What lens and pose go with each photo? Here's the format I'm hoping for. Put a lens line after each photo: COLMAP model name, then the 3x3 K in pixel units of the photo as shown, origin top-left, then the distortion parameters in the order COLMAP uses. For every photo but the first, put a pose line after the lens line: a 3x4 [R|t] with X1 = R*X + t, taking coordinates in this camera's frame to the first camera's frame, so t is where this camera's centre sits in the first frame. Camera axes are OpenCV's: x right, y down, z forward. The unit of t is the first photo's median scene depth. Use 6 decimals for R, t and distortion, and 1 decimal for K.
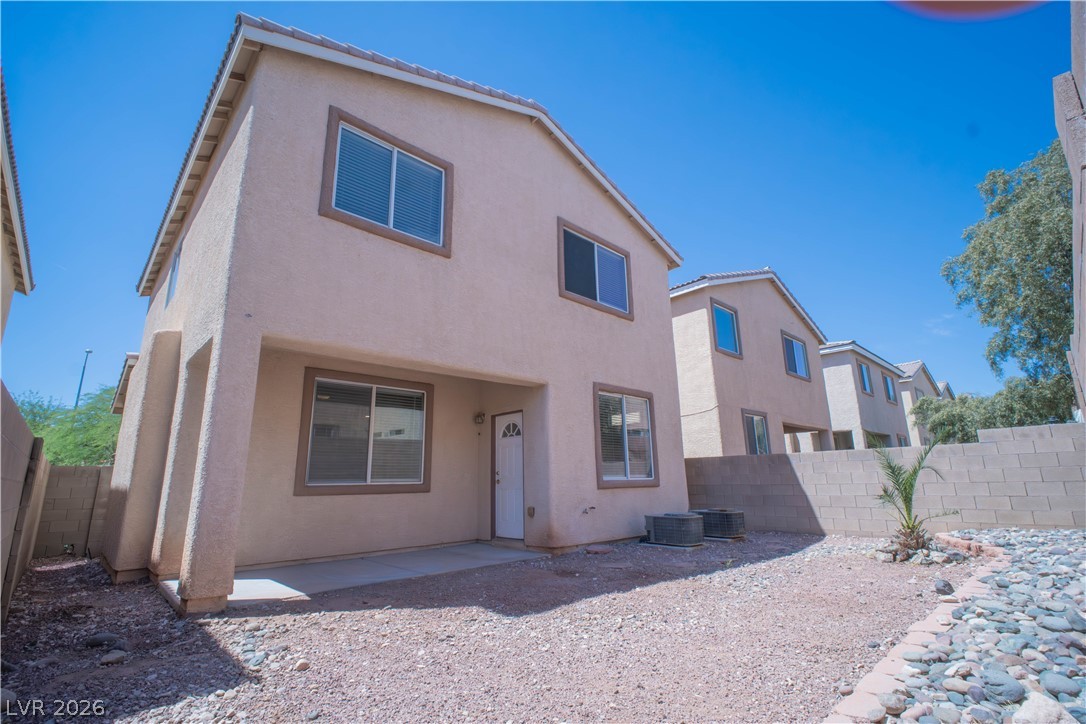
lens RADIAL K [[485.8, 0, 535.1], [0, 485.8, 365.3], [0, 0, 1]] dist [-0.002268, 0.000080]
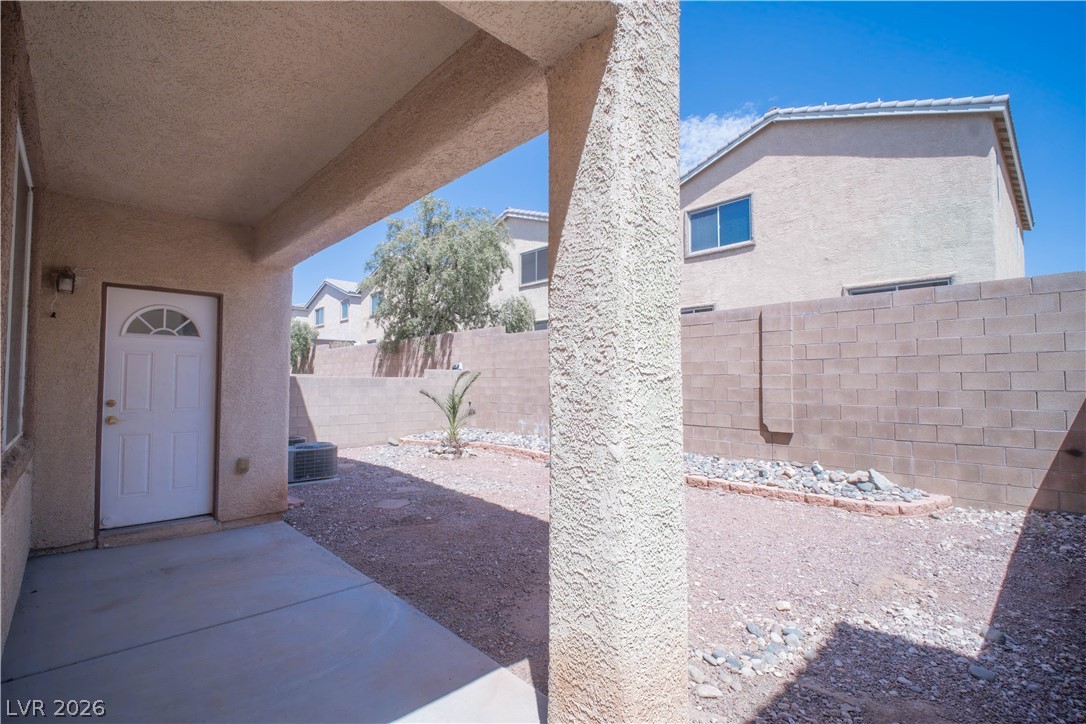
lens RADIAL K [[485.8, 0, 535.1], [0, 485.8, 365.3], [0, 0, 1]] dist [-0.002268, 0.000080]
pose [[0.017225, 0.052345, 0.998480, -0.563629], [-0.238410, 0.970039, -0.046742, 0.107955], [-0.971012, -0.237242, 0.029188, 0.590546]]
